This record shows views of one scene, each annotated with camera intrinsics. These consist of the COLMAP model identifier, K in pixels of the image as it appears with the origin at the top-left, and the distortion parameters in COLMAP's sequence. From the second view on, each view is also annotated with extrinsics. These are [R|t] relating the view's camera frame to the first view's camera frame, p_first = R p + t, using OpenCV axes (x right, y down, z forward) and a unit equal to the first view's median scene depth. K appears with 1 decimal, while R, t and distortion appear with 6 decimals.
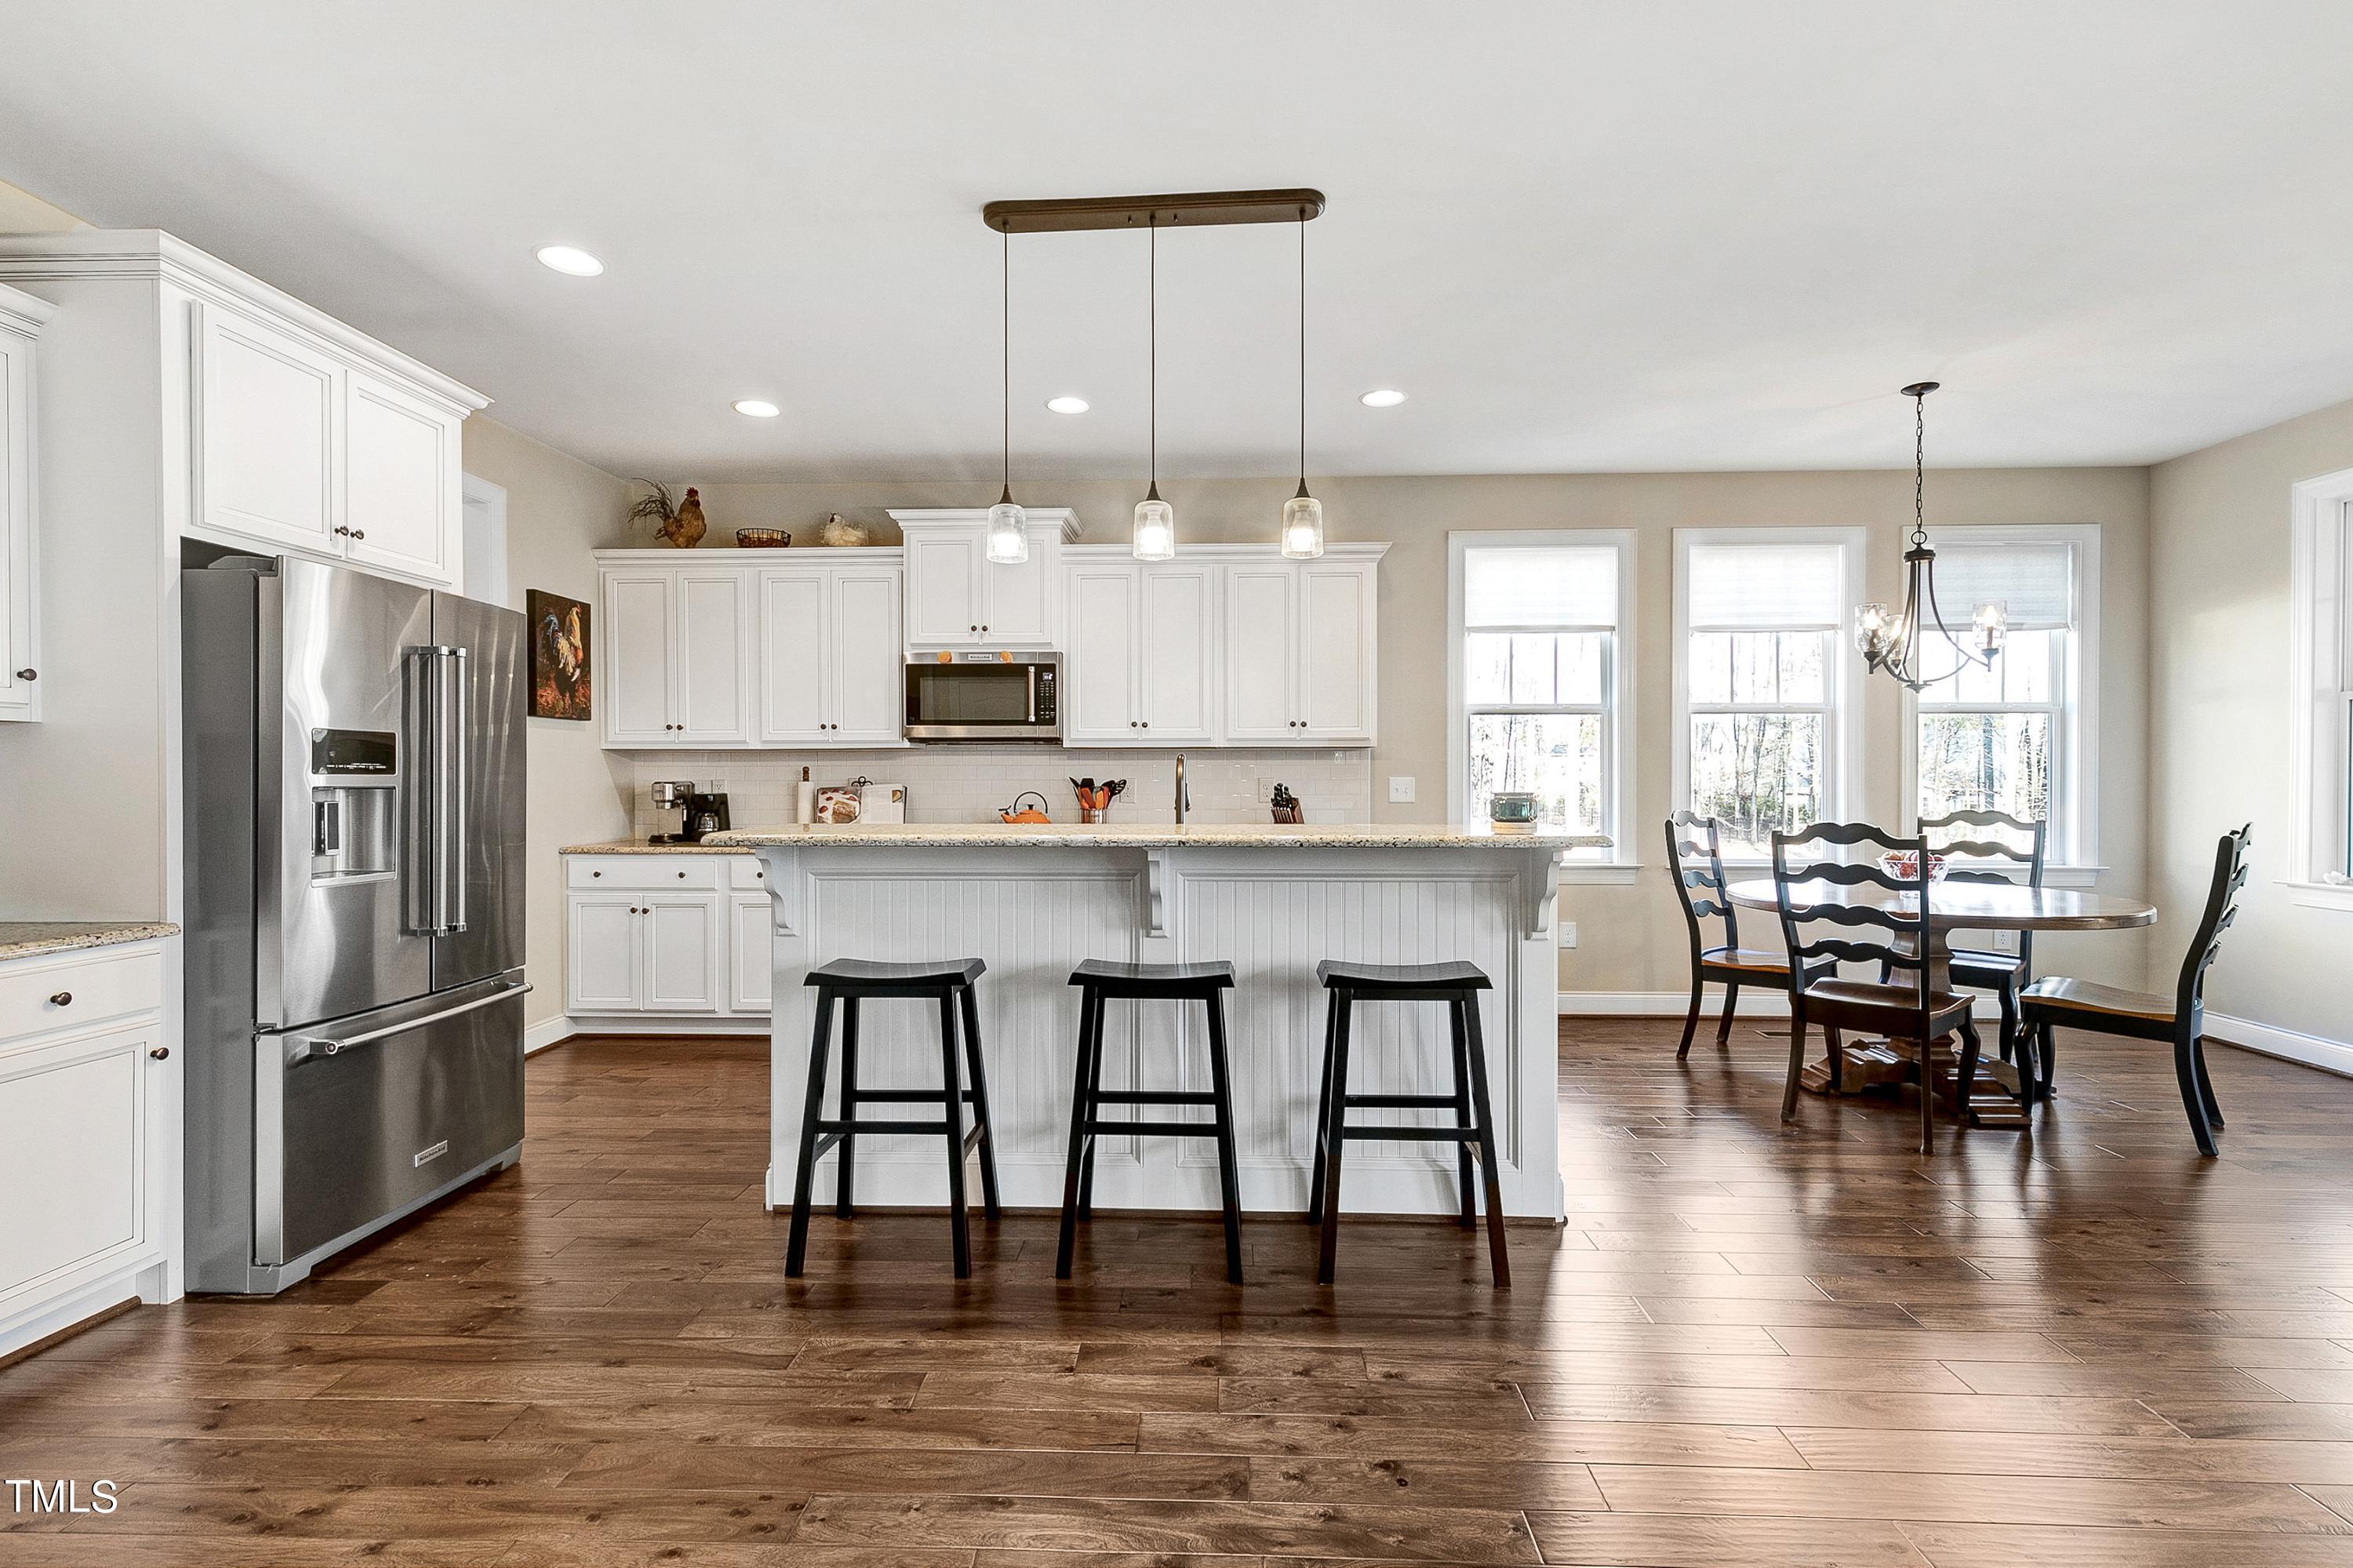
lens RADIAL K [[1091.6, 0, 1177.1], [0, 1091.6, 770.0], [0, 0, 1]] dist [0.009992, -0.001376]
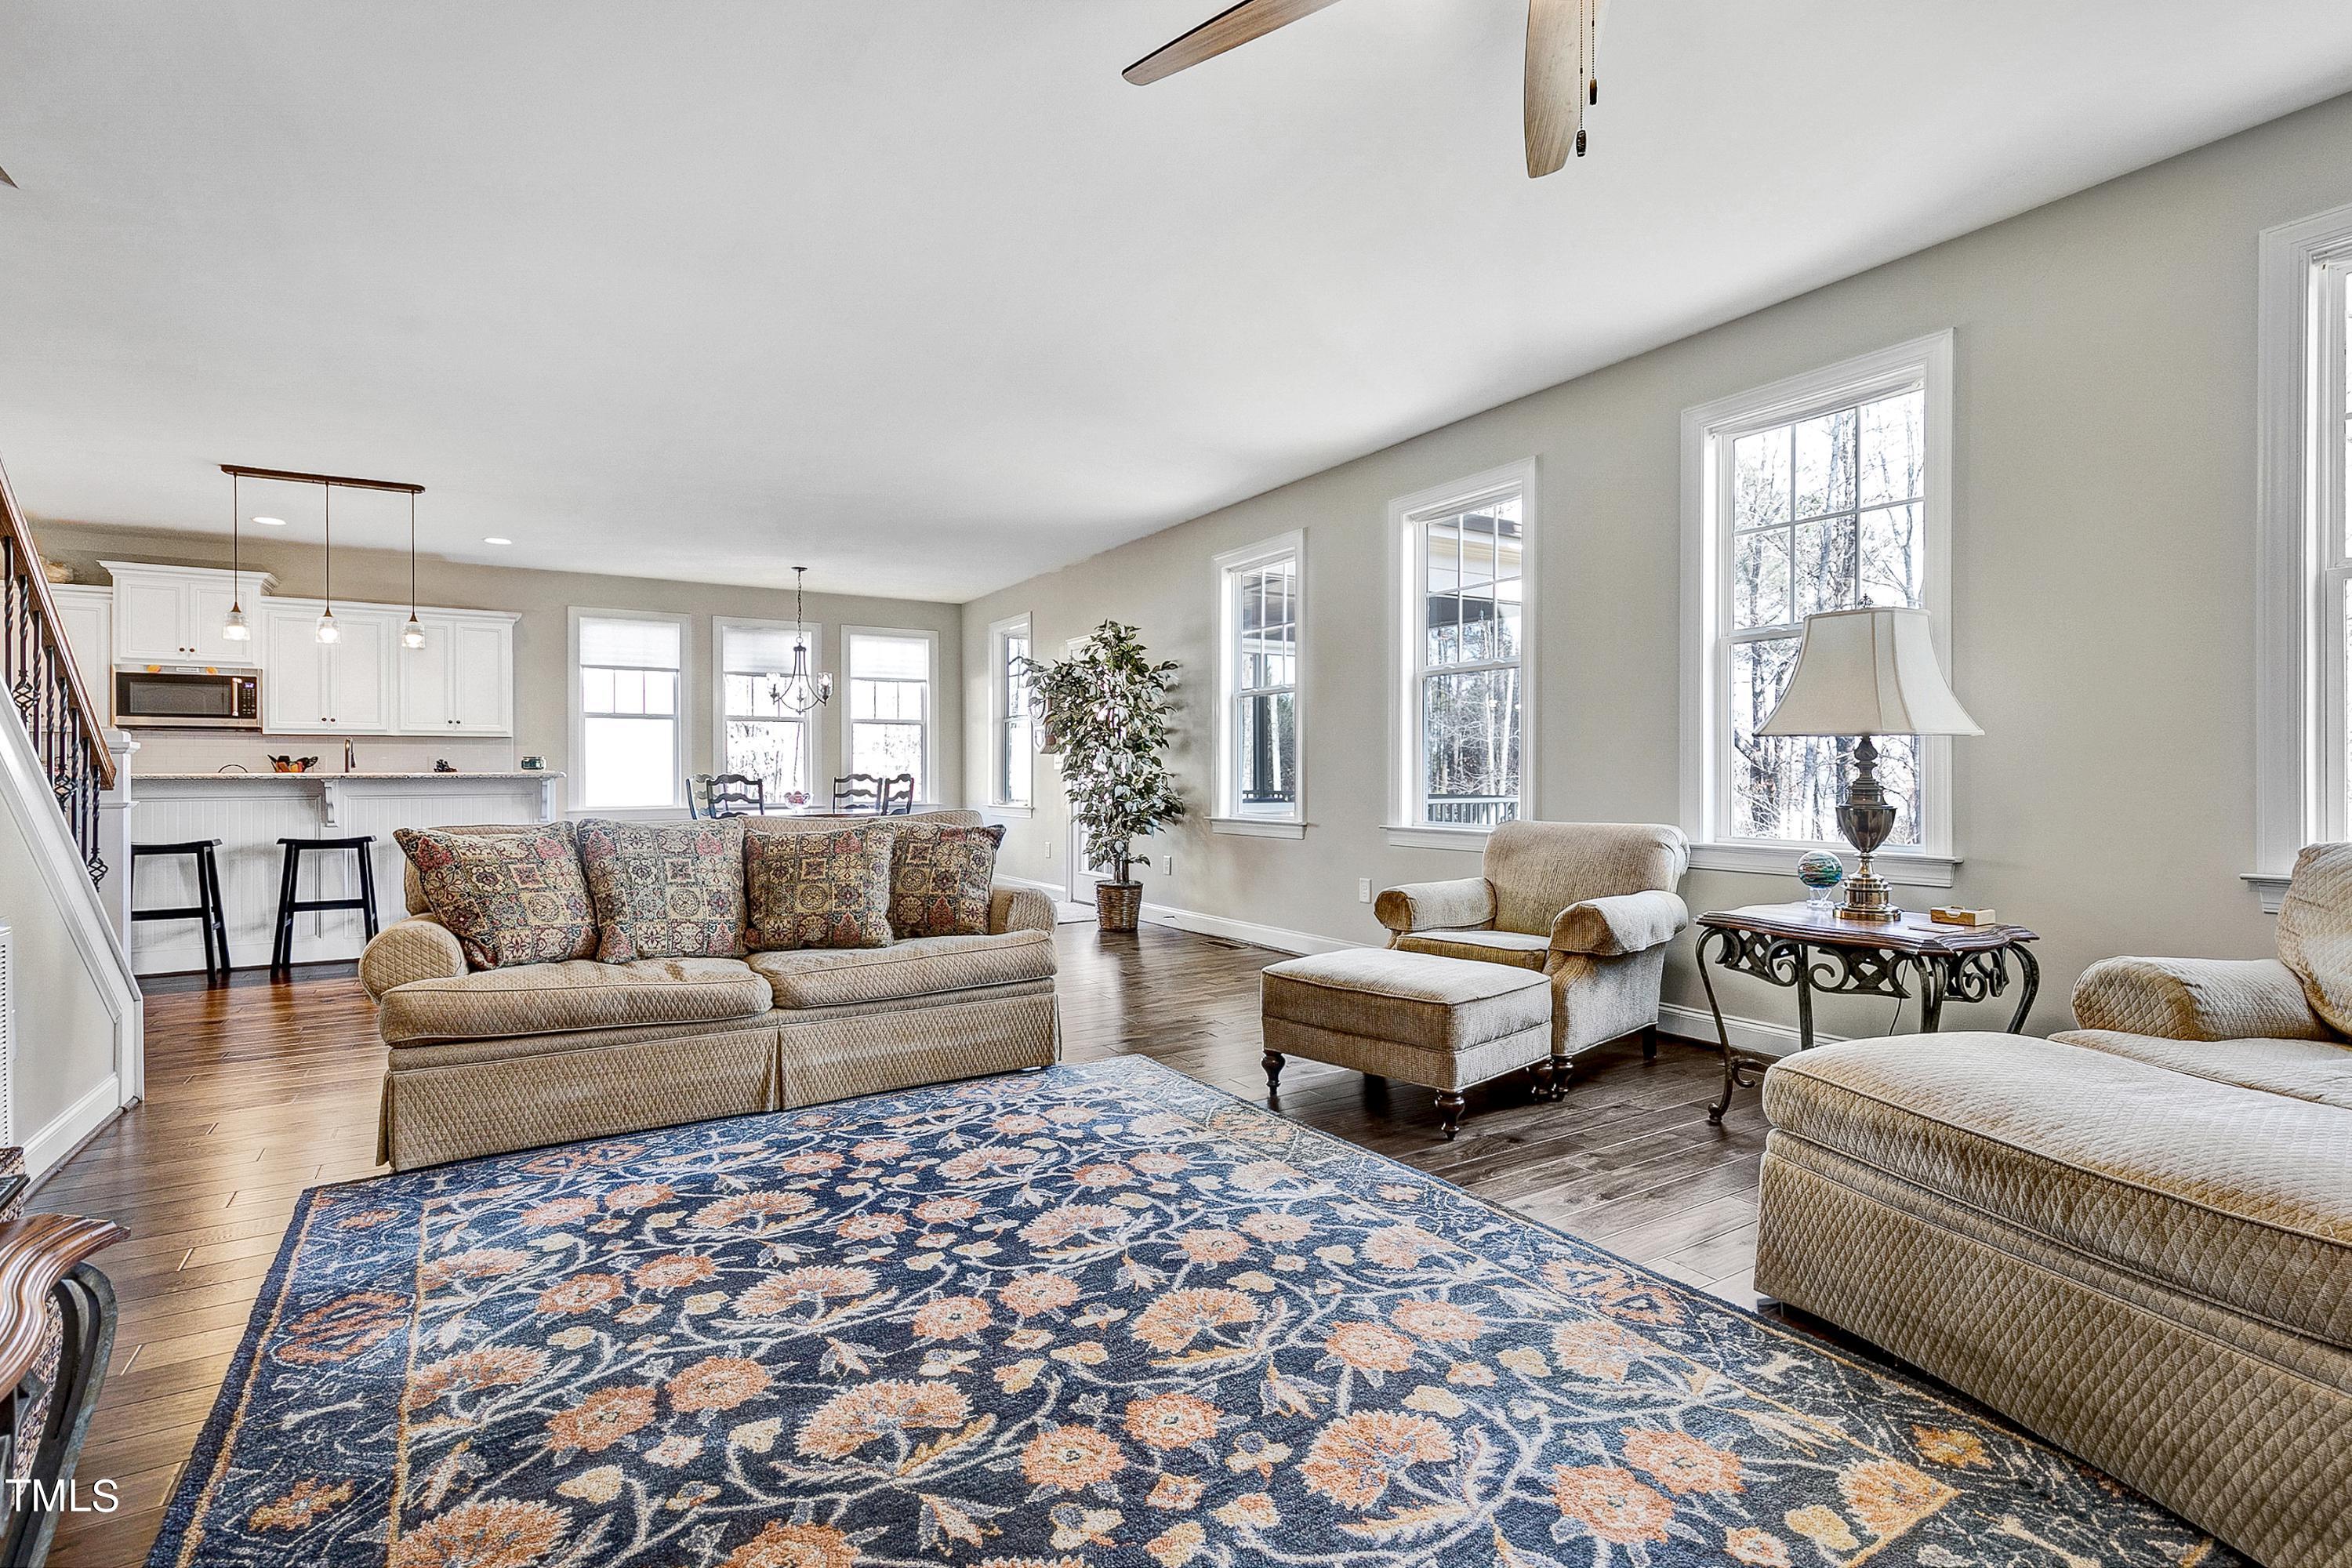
lens RADIAL K [[1091.1, 0, 1164.5], [0, 1091.1, 770.0], [0, 0, 1]] dist [0.009992, -0.001376]
pose [[0.824429, -0.000239, 0.565966, 0.062464], [-0.001158, 0.999997, 0.002110, 0.024462], [-0.565965, -0.002395, 0.824426, -0.940852]]
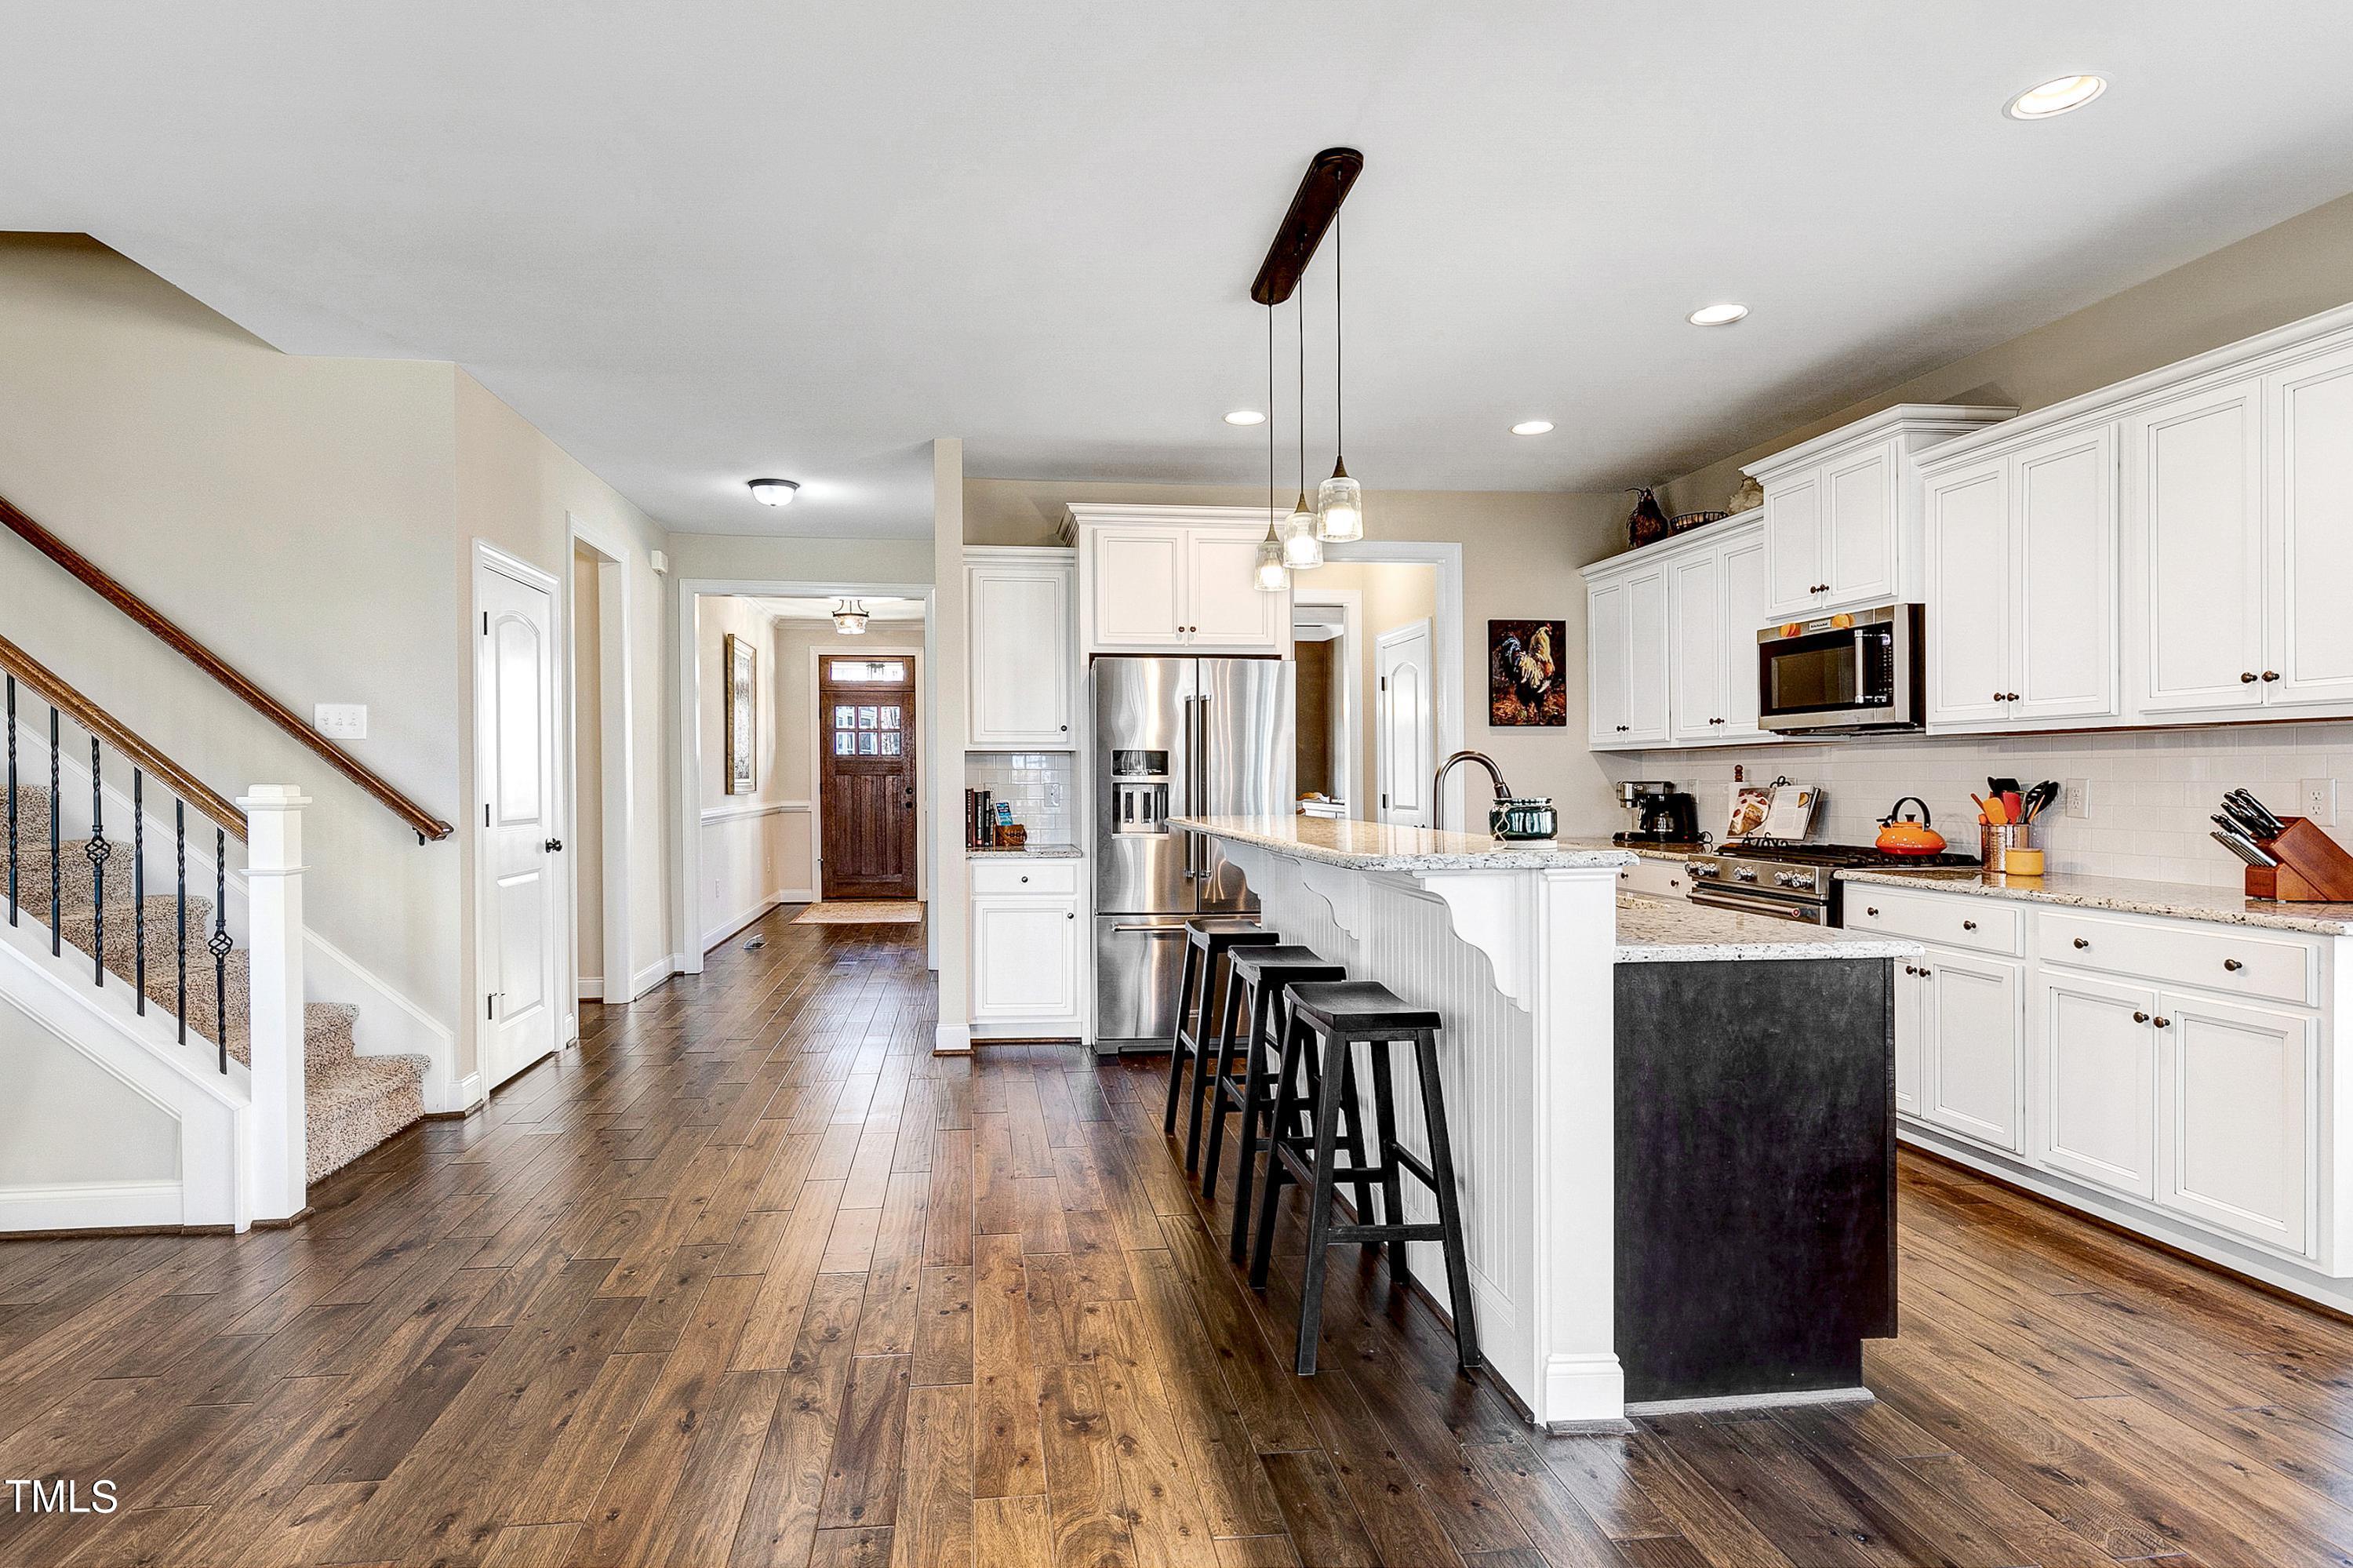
lens RADIAL K [[1247.6, 0, 1156.4], [0, 1247.6, 787.0], [0, 0, 1]] dist [0.028648, 0.000377]
pose [[0.180035, 0.007559, -0.983631, 0.646082], [0.006381, 0.999940, 0.008852, 0.002887], [0.983640, -0.007870, 0.179976, 0.369432]]
